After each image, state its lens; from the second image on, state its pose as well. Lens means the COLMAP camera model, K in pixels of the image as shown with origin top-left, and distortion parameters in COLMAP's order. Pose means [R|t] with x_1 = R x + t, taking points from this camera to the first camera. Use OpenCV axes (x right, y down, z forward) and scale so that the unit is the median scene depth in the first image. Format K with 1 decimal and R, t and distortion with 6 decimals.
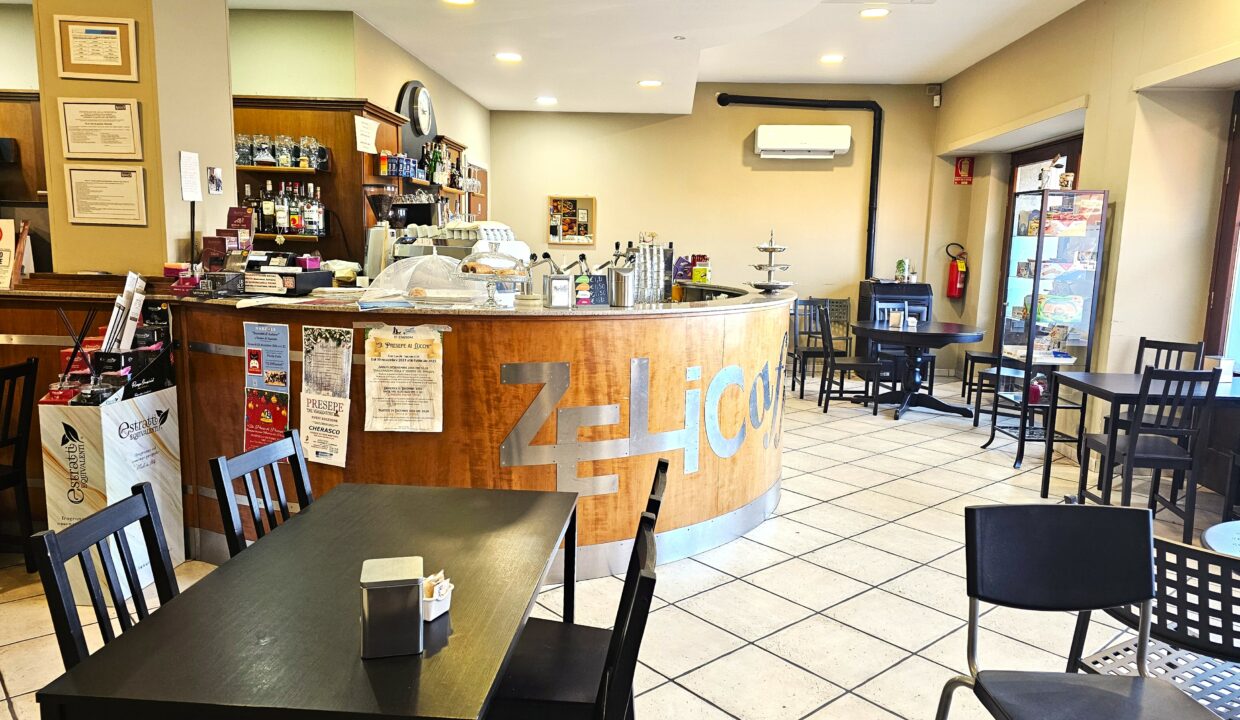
lens RADIAL K [[848.7, 0, 620.0], [0, 848.7, 360.0], [0, 0, 1]] dist [0.032917, -0.002391]
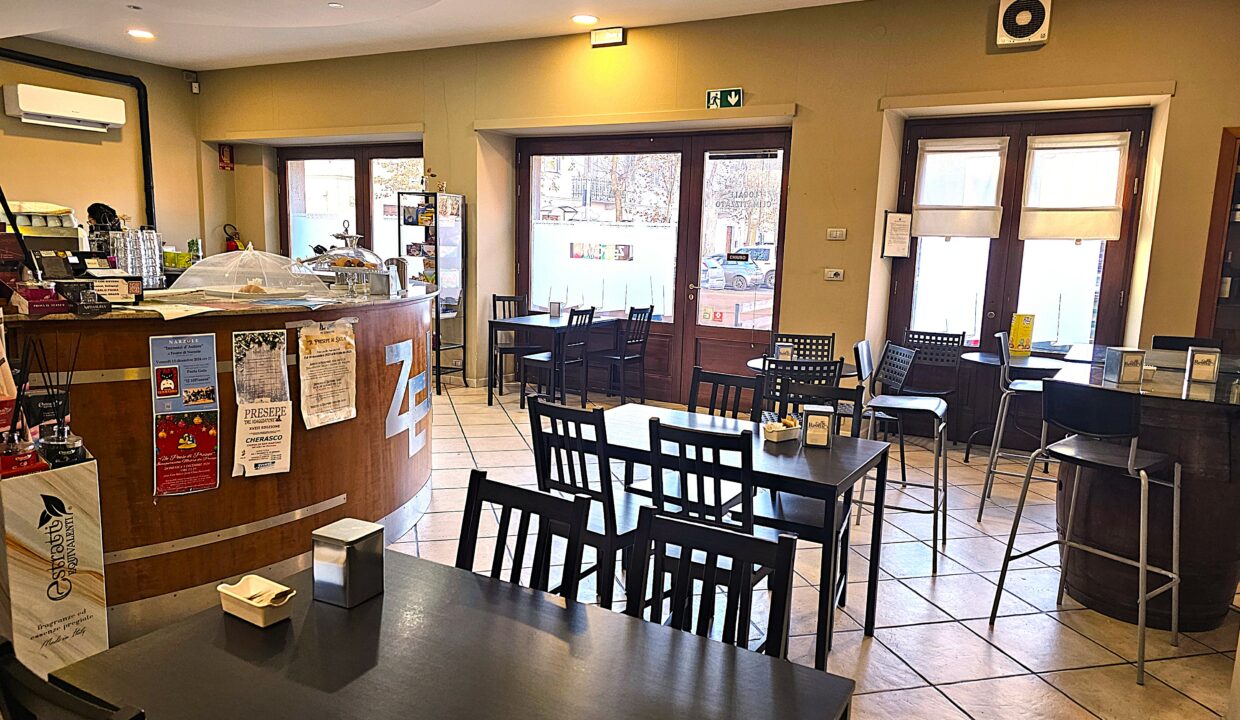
lens RADIAL K [[848.7, 0, 620.0], [0, 848.7, 360.0], [0, 0, 1]] dist [0.032917, -0.002391]
pose [[0.431321, -0.135264, 0.892001, -0.998917], [0.104749, 0.989519, 0.099401, -0.057465], [-0.896097, 0.050562, 0.440969, 0.217307]]
